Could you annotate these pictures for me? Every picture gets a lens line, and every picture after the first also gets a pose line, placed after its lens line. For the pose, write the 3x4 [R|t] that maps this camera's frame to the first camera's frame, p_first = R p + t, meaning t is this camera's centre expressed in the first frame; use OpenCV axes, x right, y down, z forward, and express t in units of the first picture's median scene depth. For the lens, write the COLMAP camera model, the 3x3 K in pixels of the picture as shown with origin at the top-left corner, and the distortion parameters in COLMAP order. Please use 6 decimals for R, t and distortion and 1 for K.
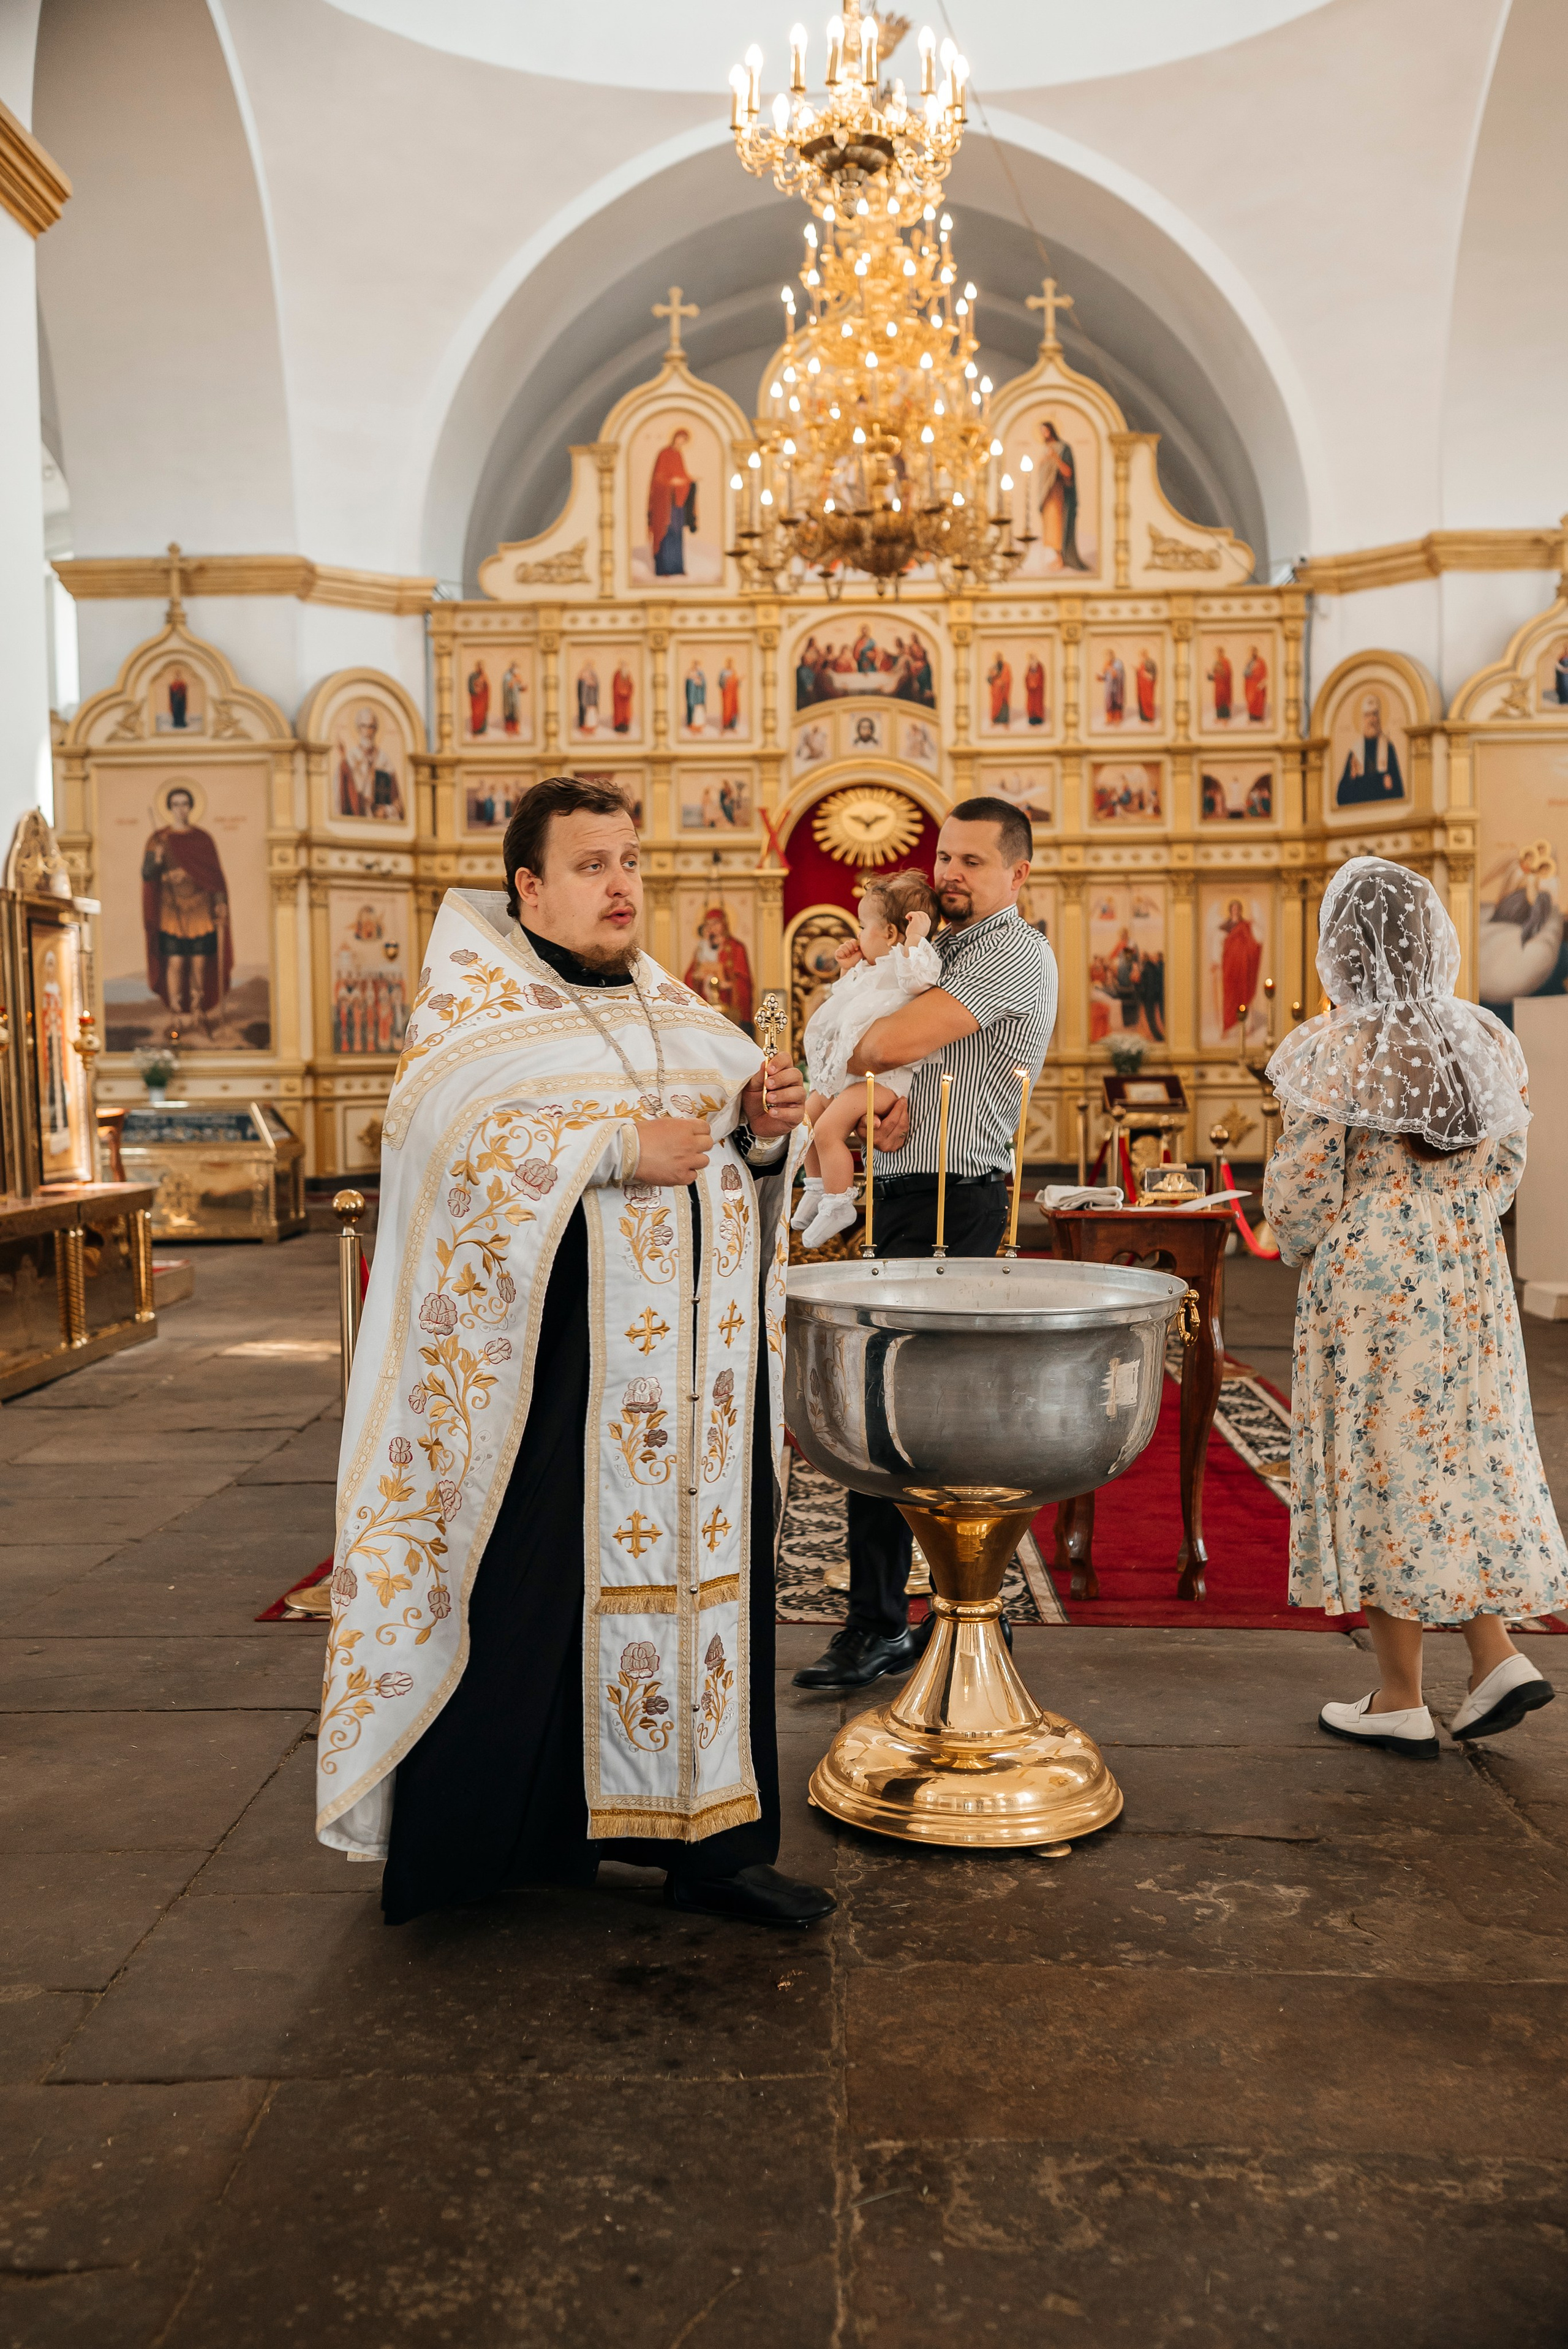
lens RADIAL K [[2328.3, 0, 765.8], [0, 2328.3, 1188.4], [0, 0, 1]] dist [-0.001196, 0.000000]
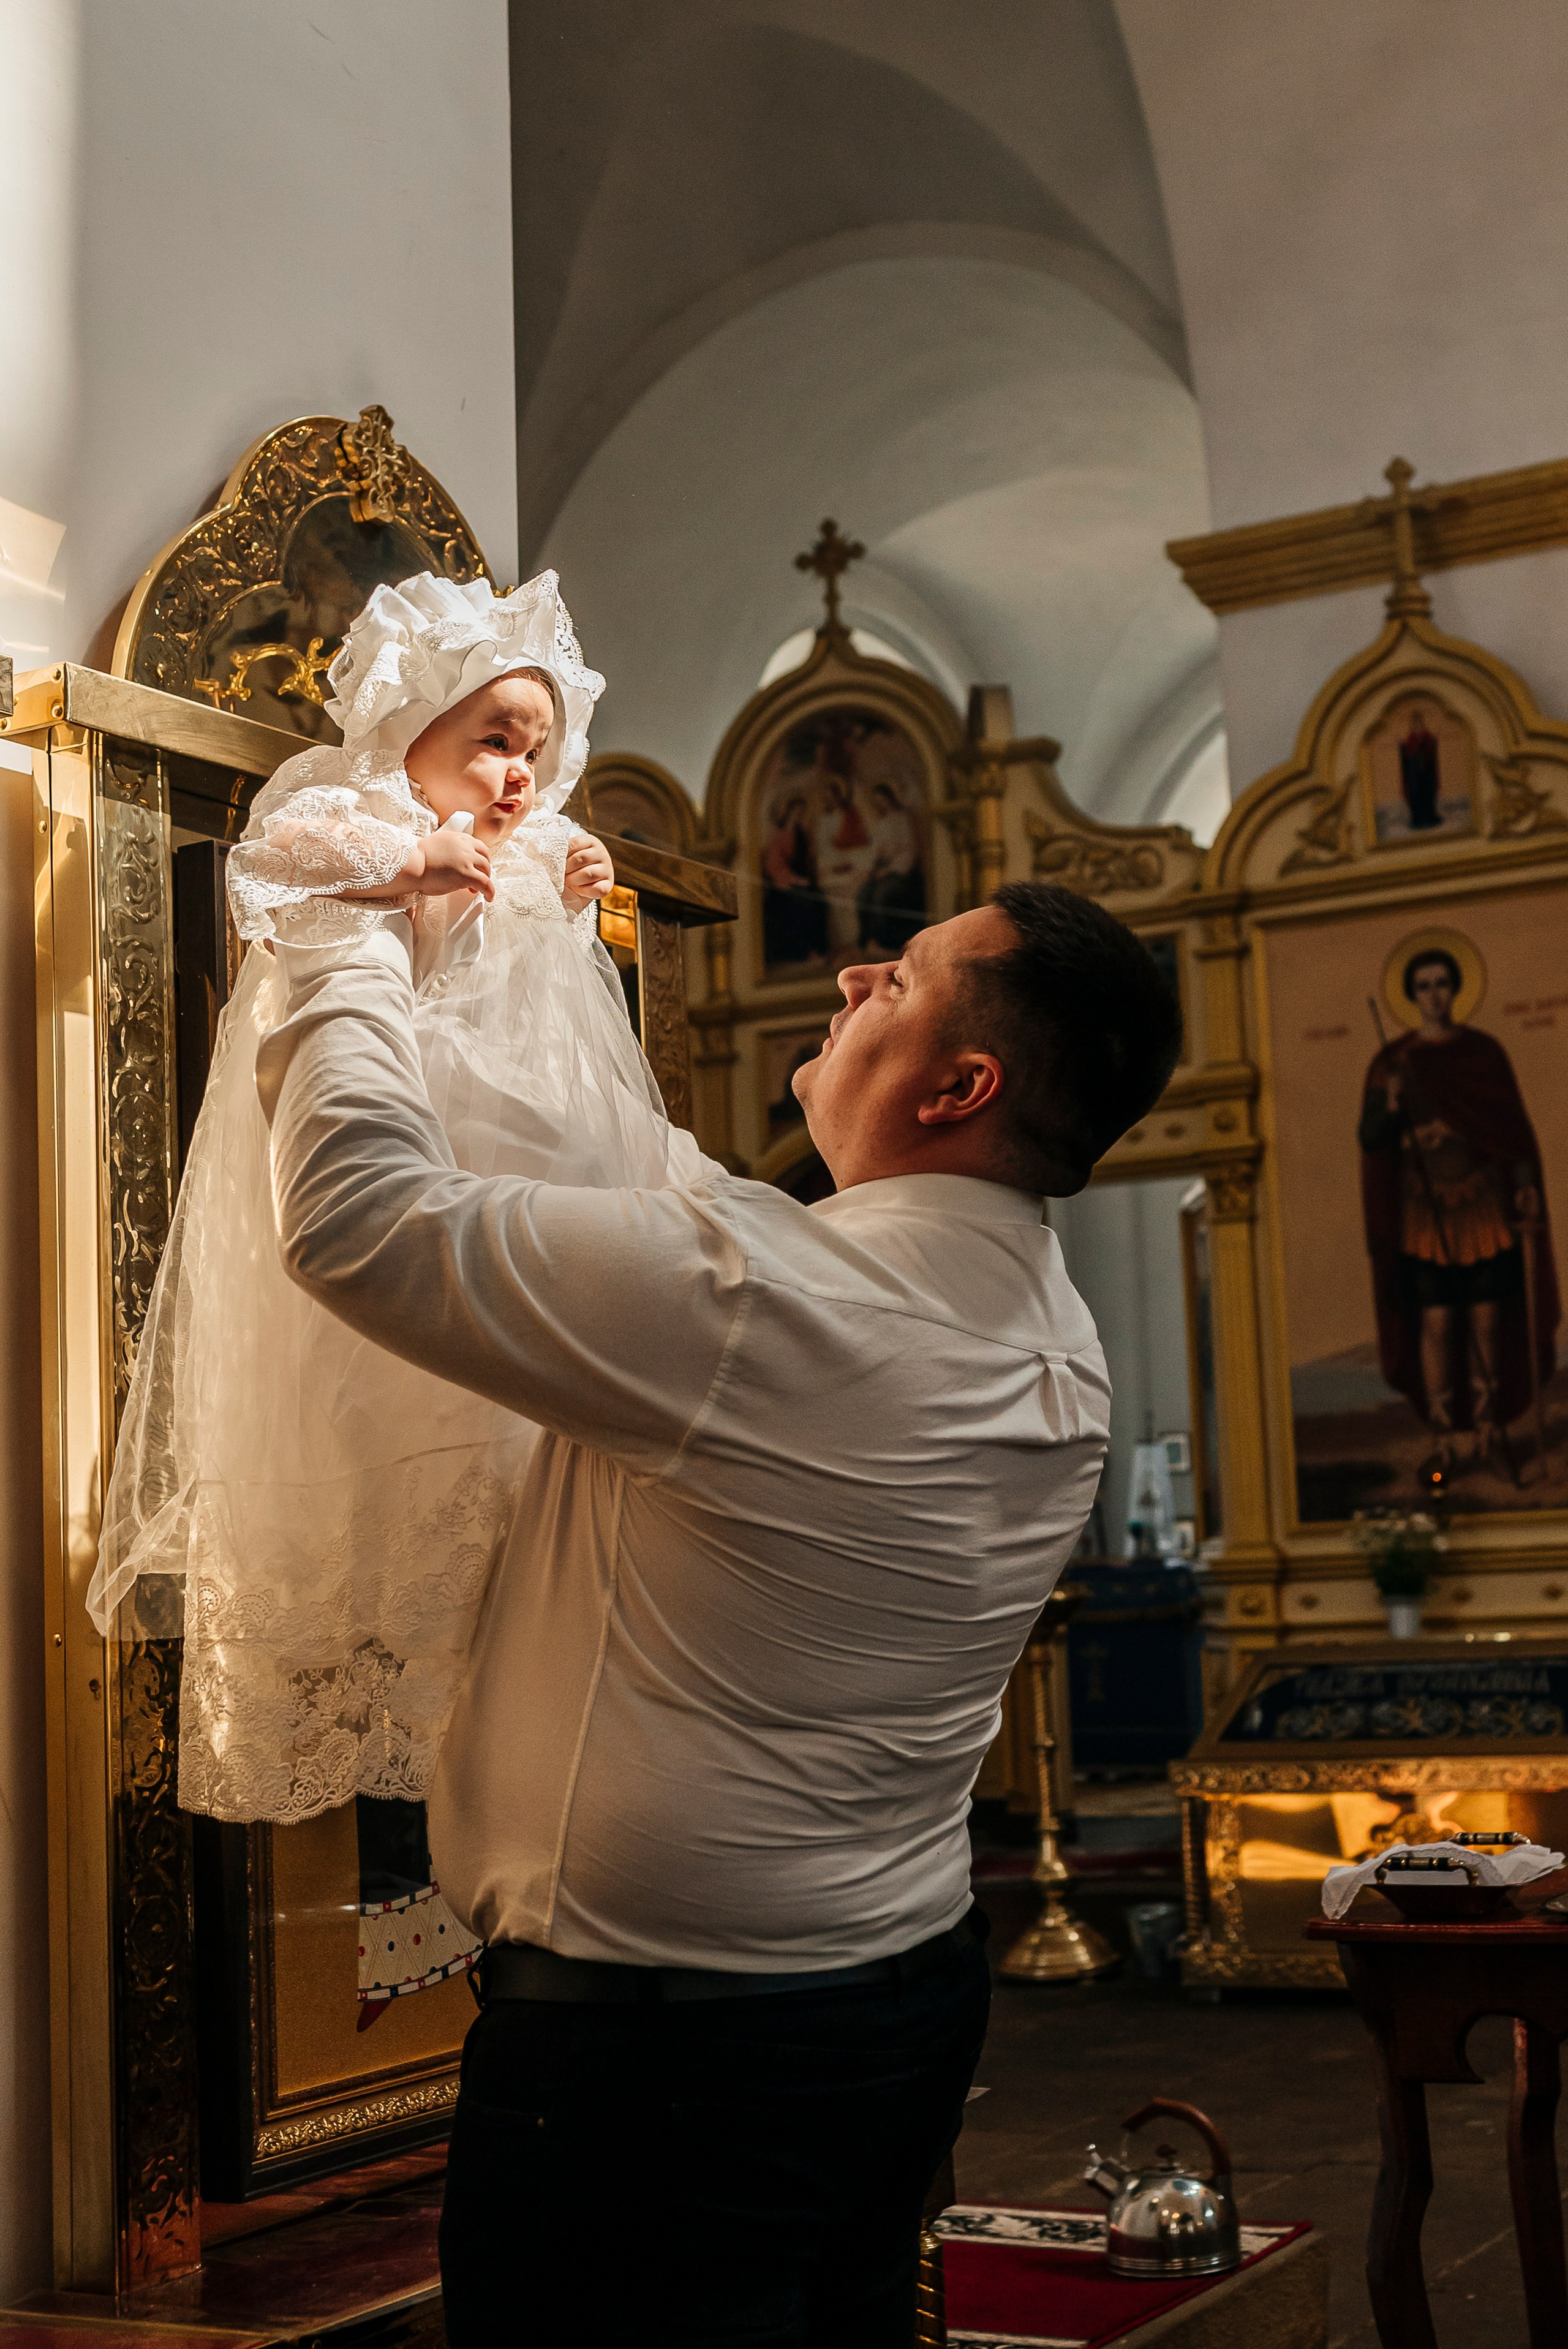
lens RADIAL K [[3022.1, 0, 1030.0], [0, 3022.1, 1089.6], [0, 0, 1]] dist [0.001077, 0.000000]
pose [[0.906273, -0.093364, -0.412252, -0.073892], [0.008899, 0.979299, -0.202222, -0.020975], [0.422598, 0.179600, 0.888344, 0.417966]]
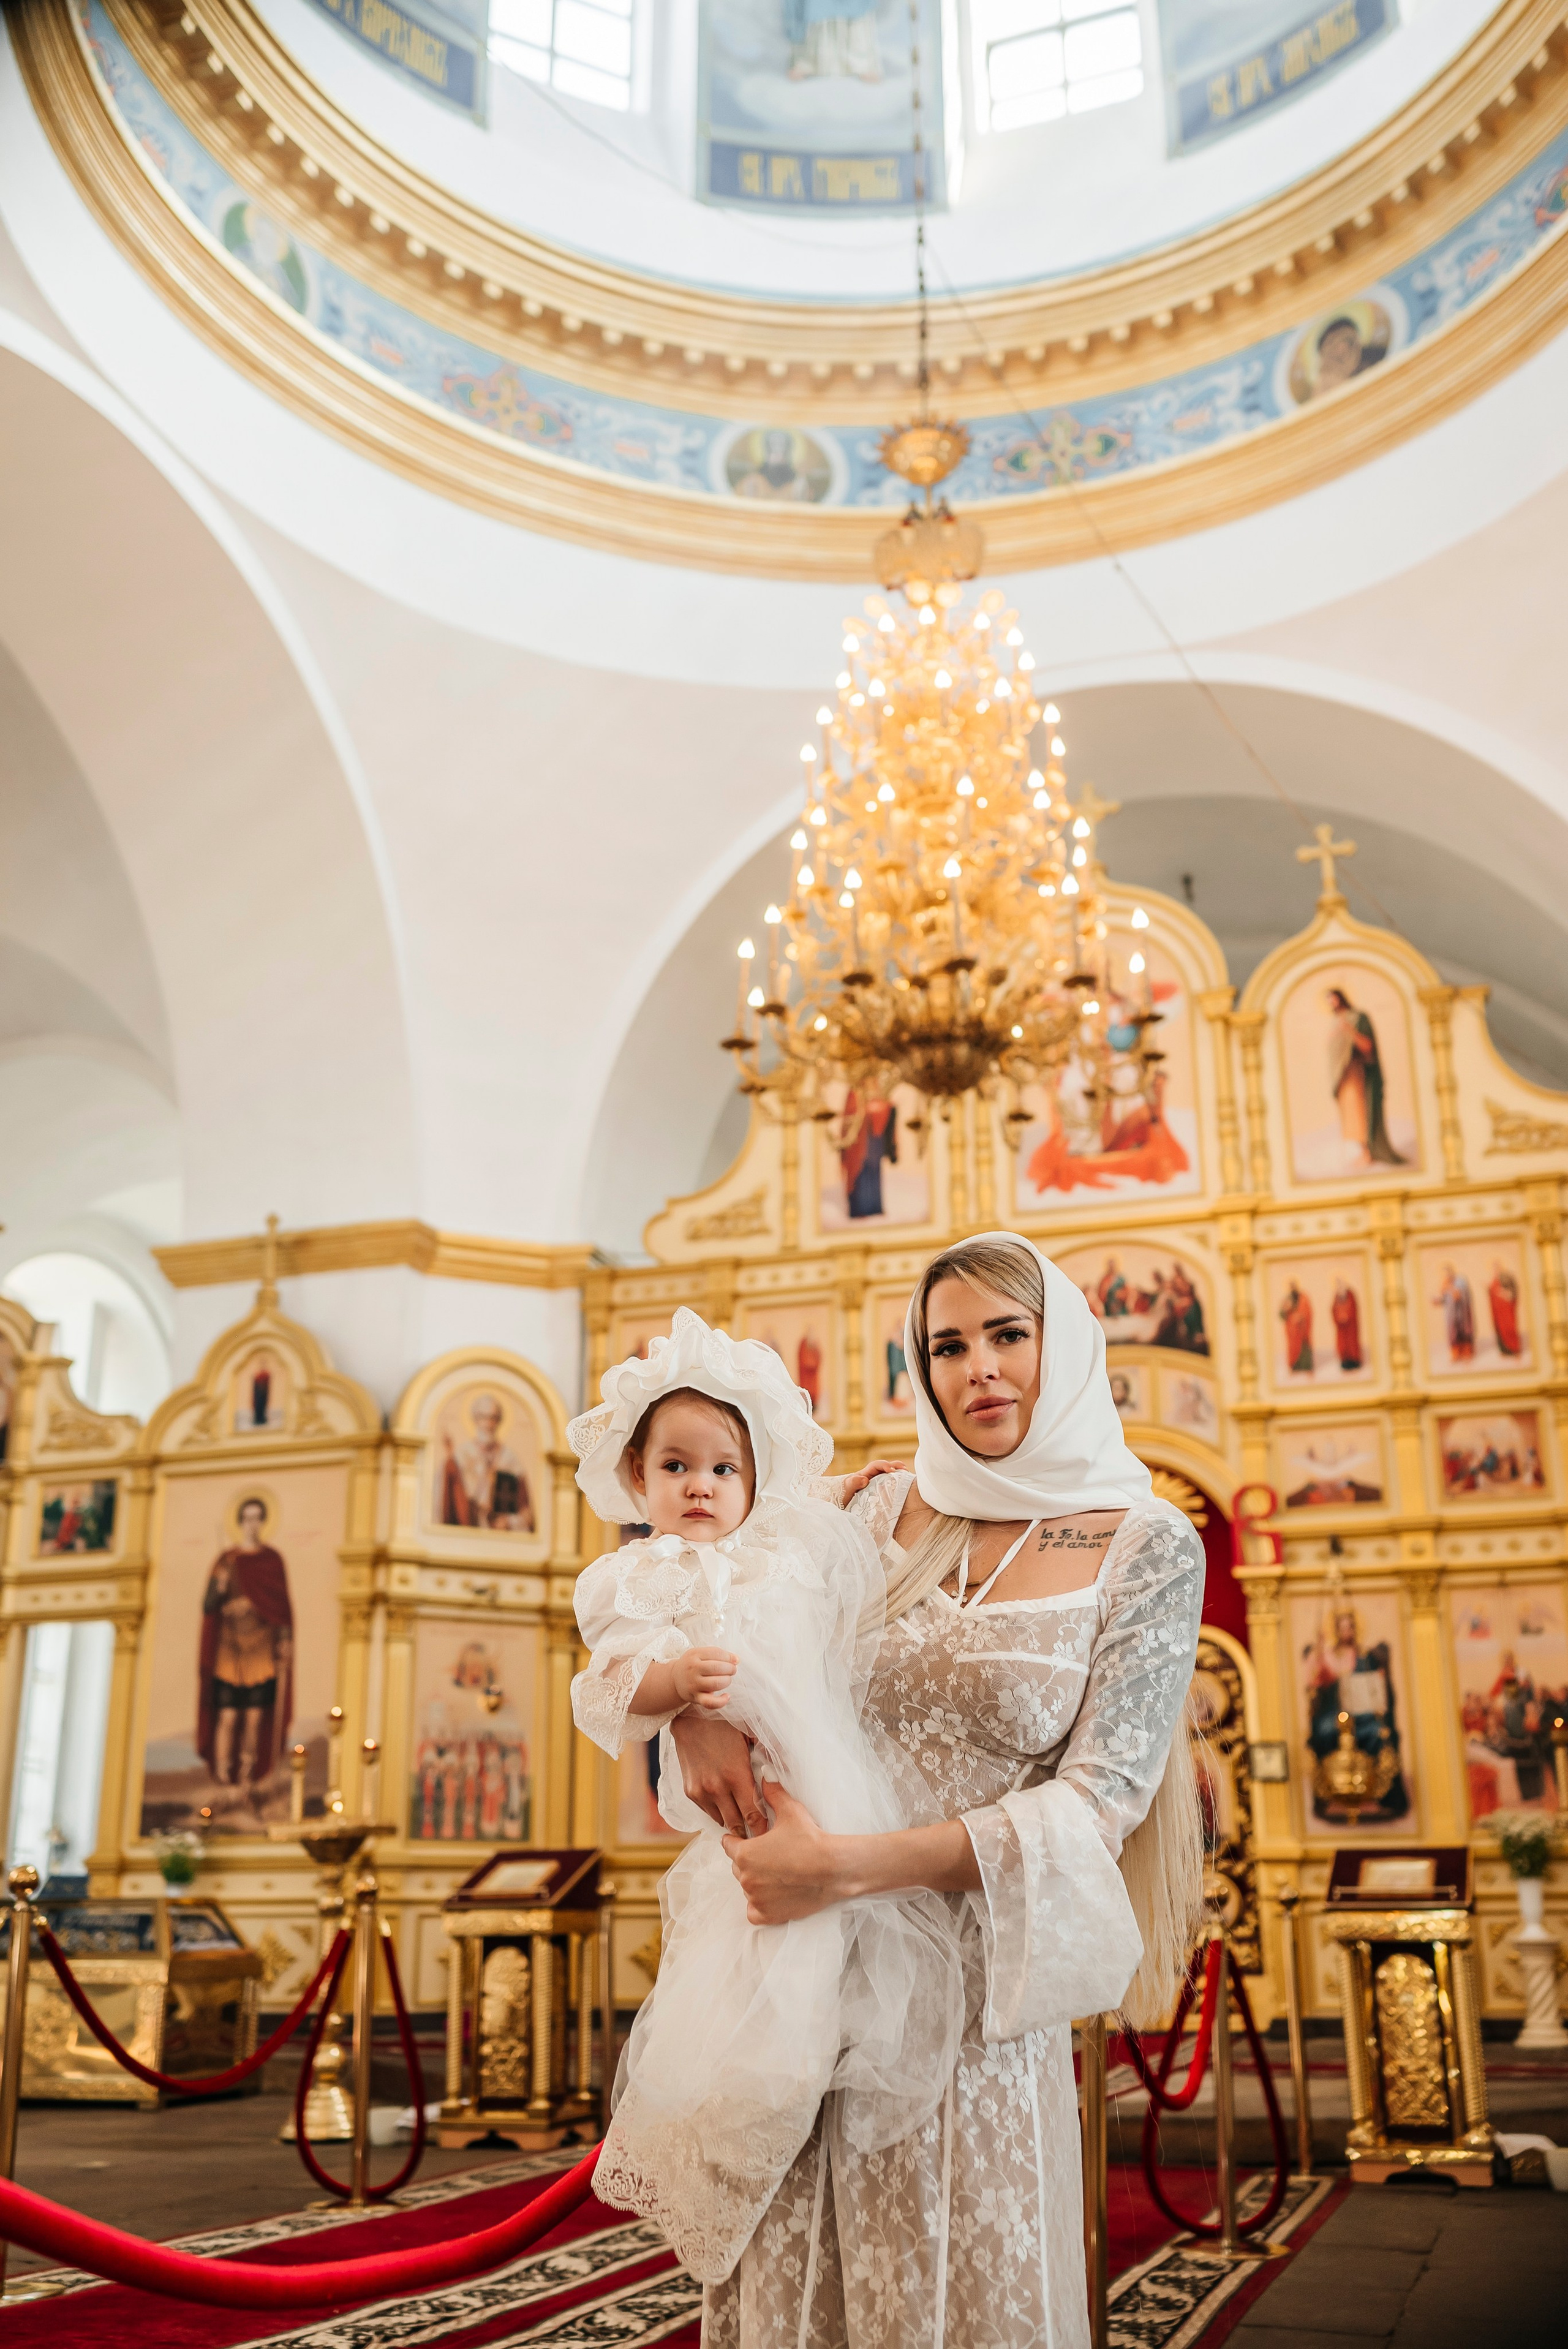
lens RADIAL K [[2230.5, 0, 772.8], [0, 2230.5, 1162.3], [0, 0, 1]] dist [-0.003622, 0.000000]
pose [[0.954889, -0.086107, -0.284205, 0.149772], [-0.026041, 0.929072, -0.368982, 0.001610], [0.295819, 0.359738, 0.884918, 0.315691]]
